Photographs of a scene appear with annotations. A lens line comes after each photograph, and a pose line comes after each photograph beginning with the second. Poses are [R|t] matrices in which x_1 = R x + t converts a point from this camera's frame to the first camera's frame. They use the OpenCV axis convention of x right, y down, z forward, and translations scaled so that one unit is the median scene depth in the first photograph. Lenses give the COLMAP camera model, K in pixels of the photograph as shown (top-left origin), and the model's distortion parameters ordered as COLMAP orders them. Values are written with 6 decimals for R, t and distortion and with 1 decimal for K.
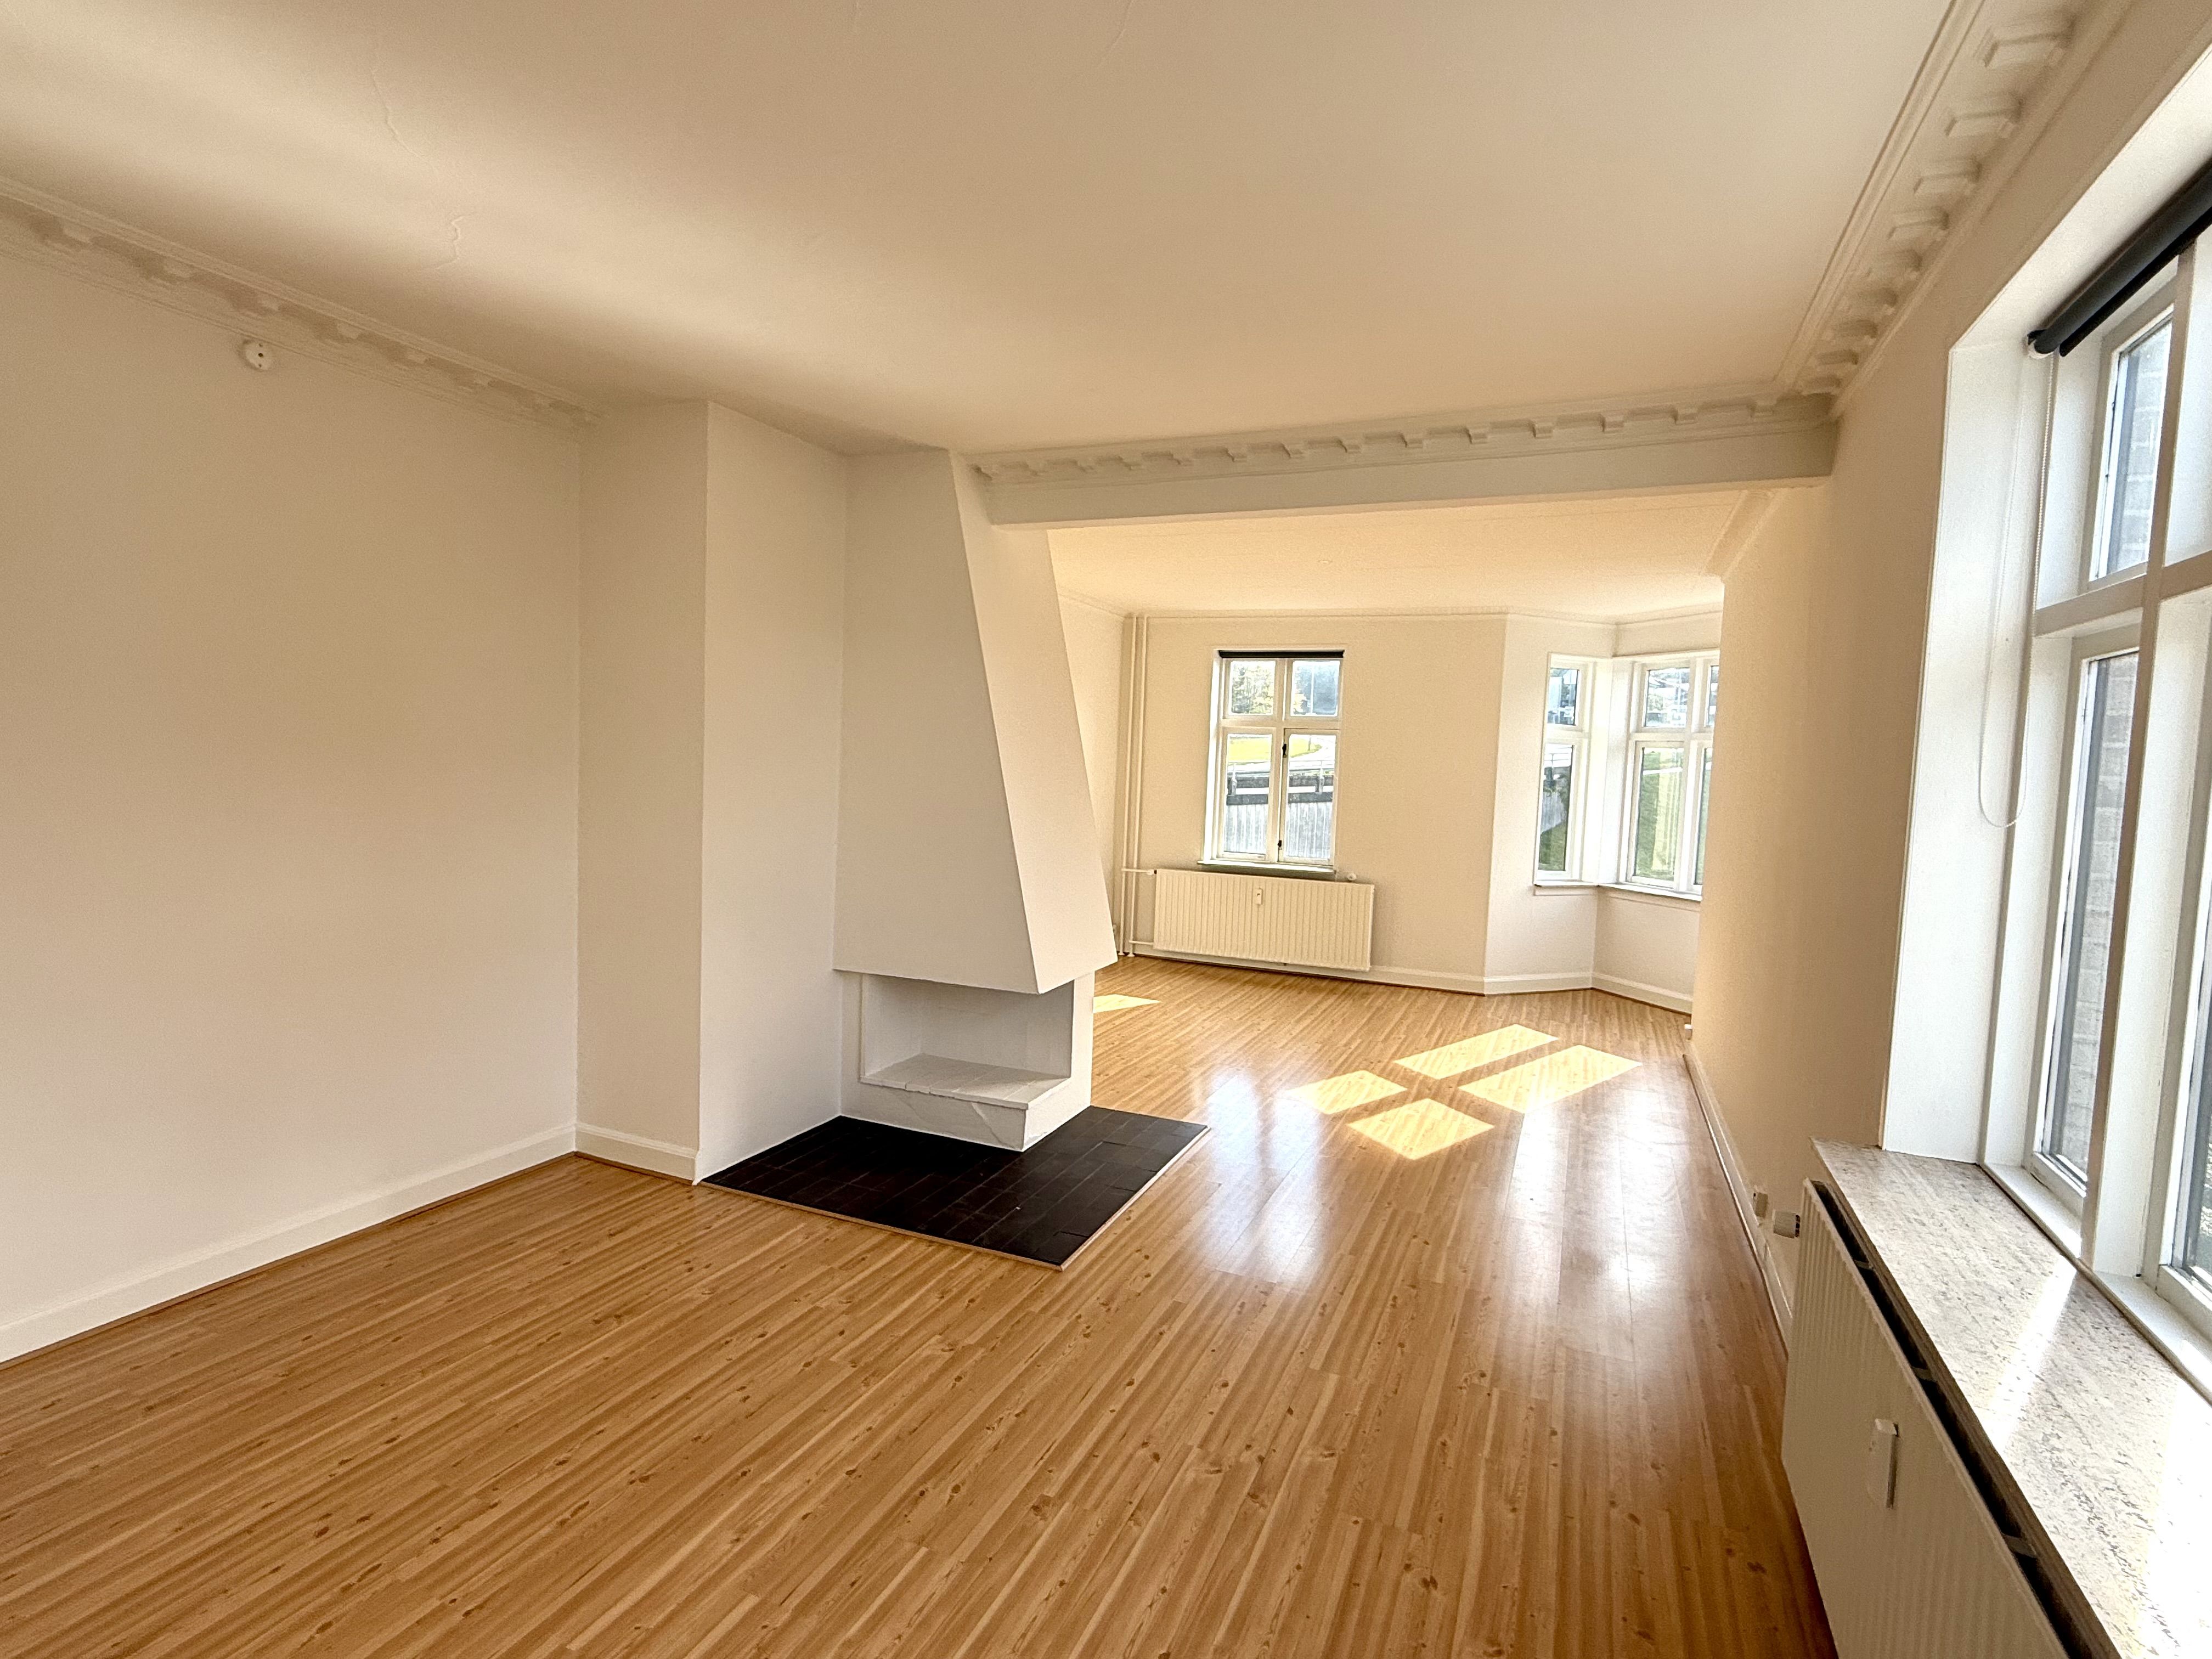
lens RADIAL K [[1084.7, 0, 1097.4], [0, 1084.7, 824.8], [0, 0, 1]] dist [0.000561, 0.000773]
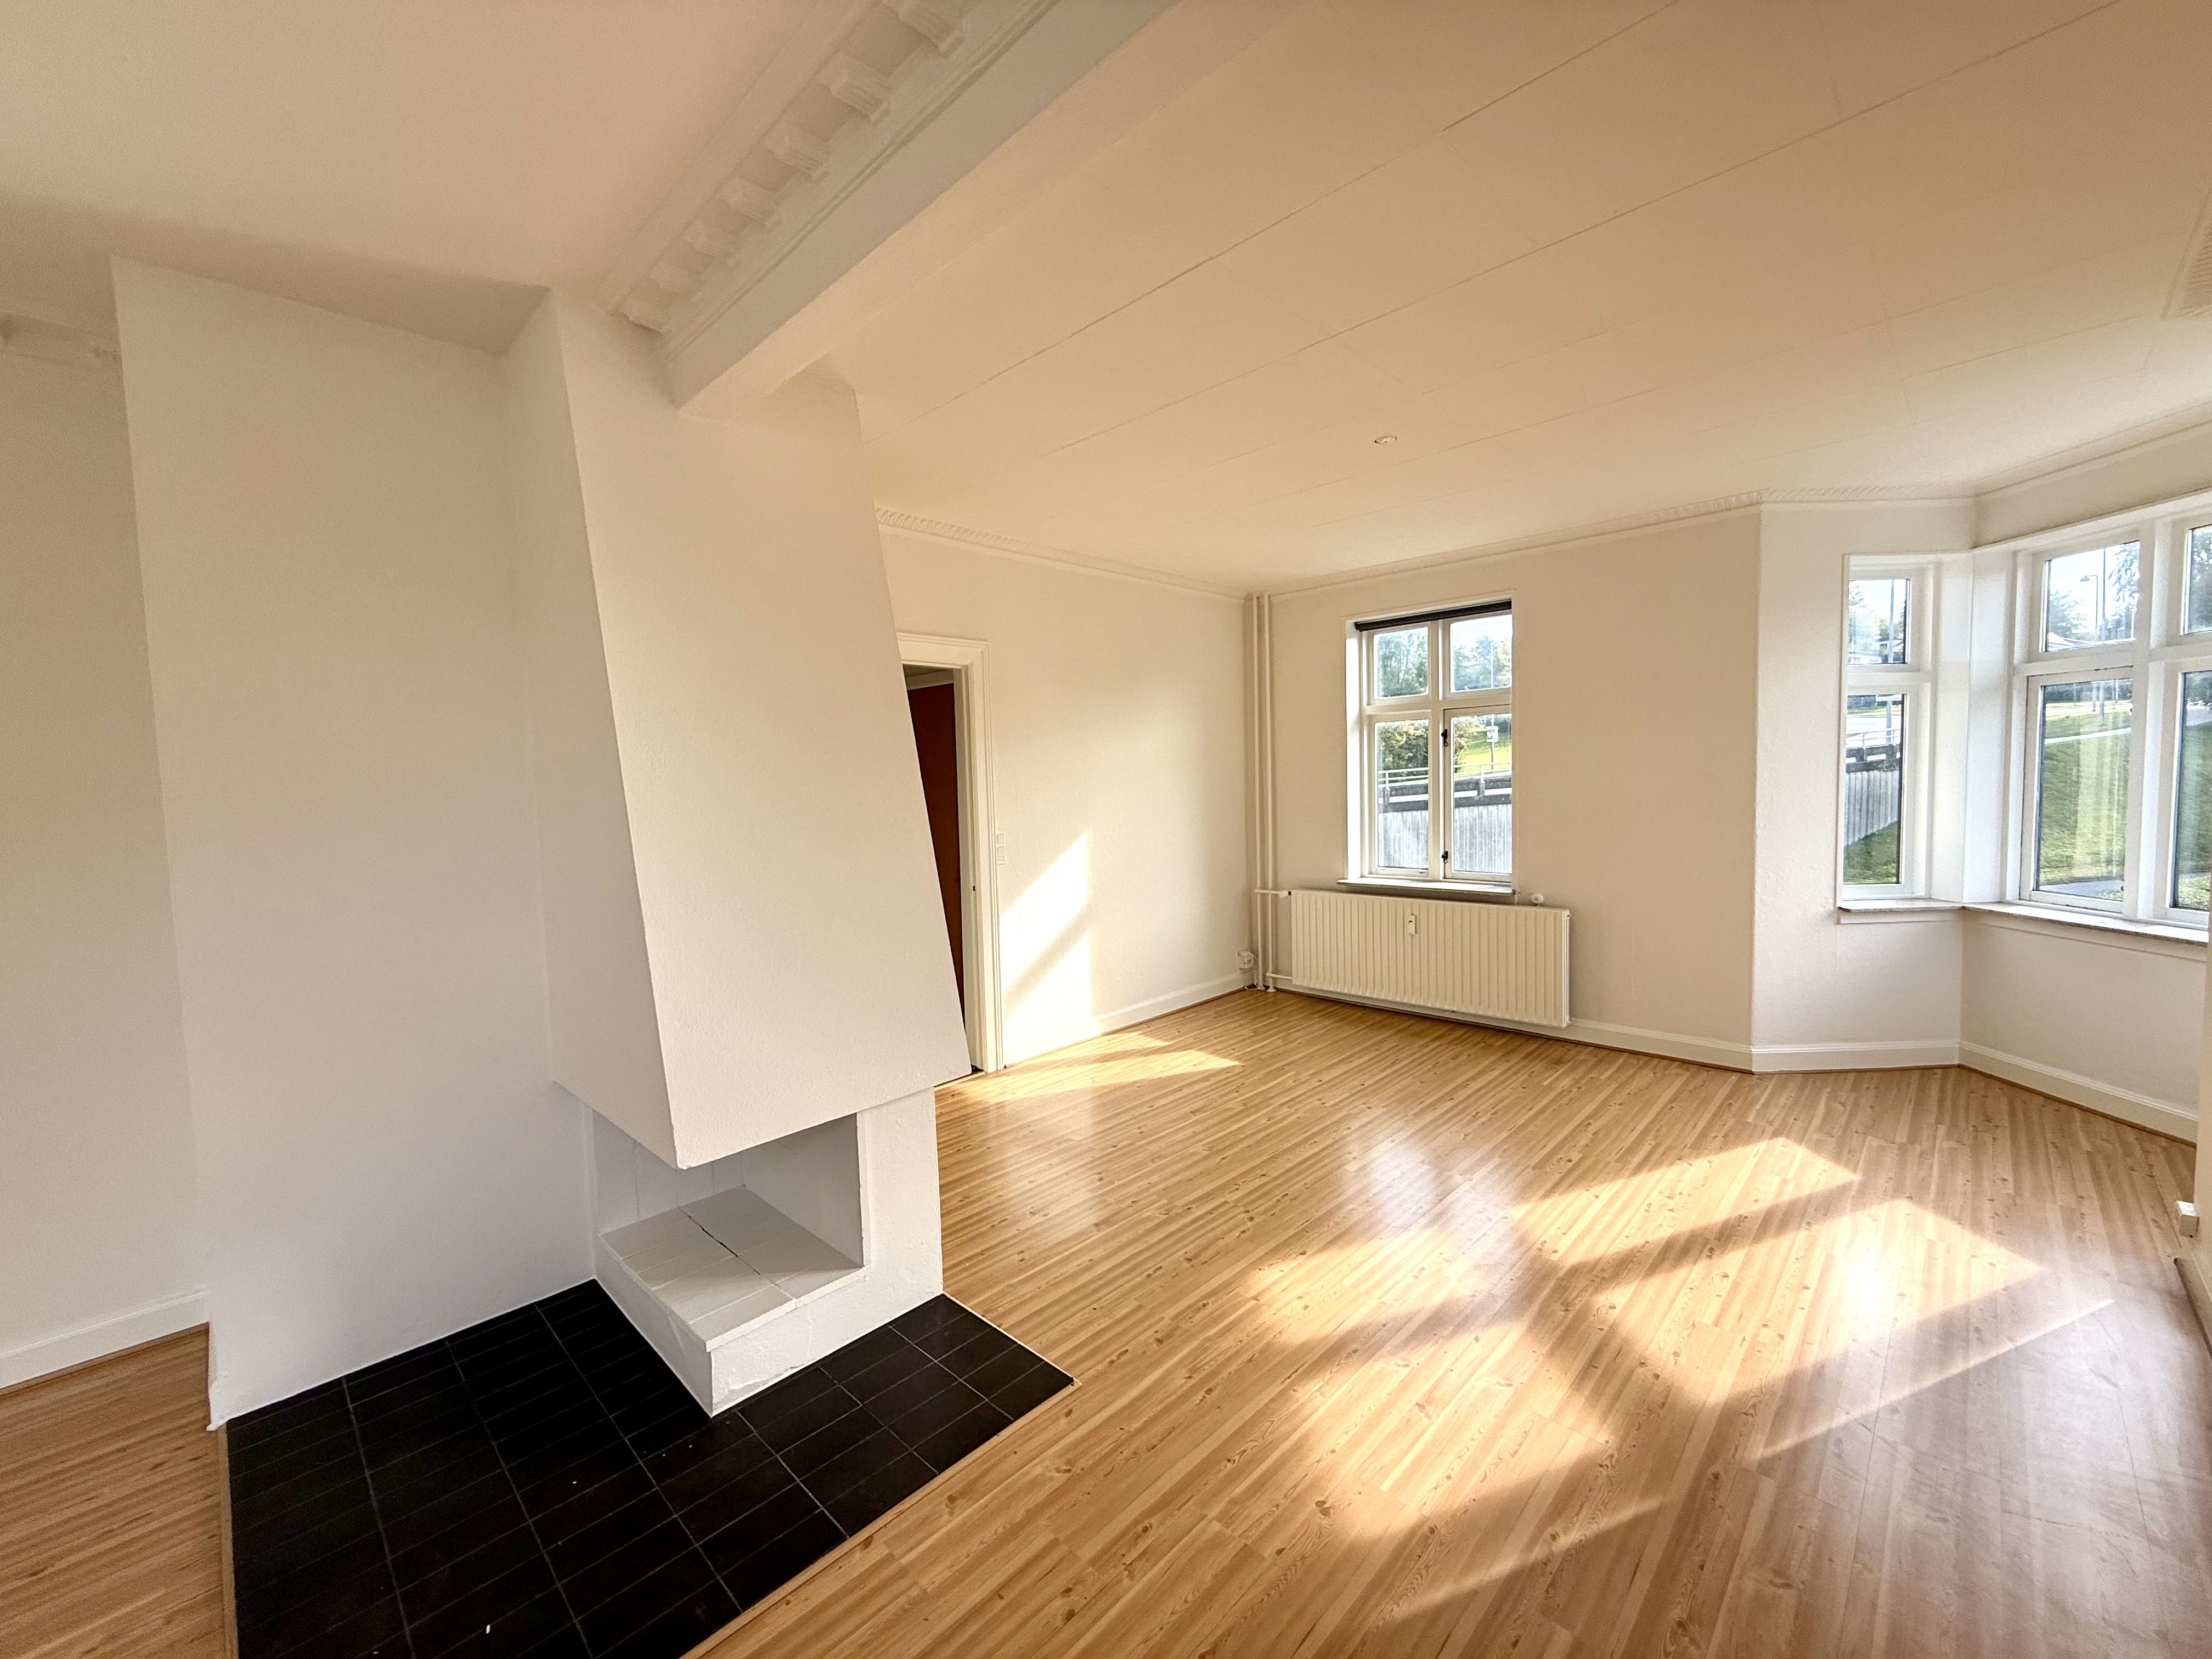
lens RADIAL K [[868.2, 0, 1106.0], [0, 868.2, 829.5], [0, 0, 1]] dist [0.001815, -0.000231]
pose [[0.933853, -0.043062, -0.355055, 0.175749], [0.041788, 0.999063, -0.011257, -0.005297], [0.355207, -0.004325, 0.934778, 0.344384]]
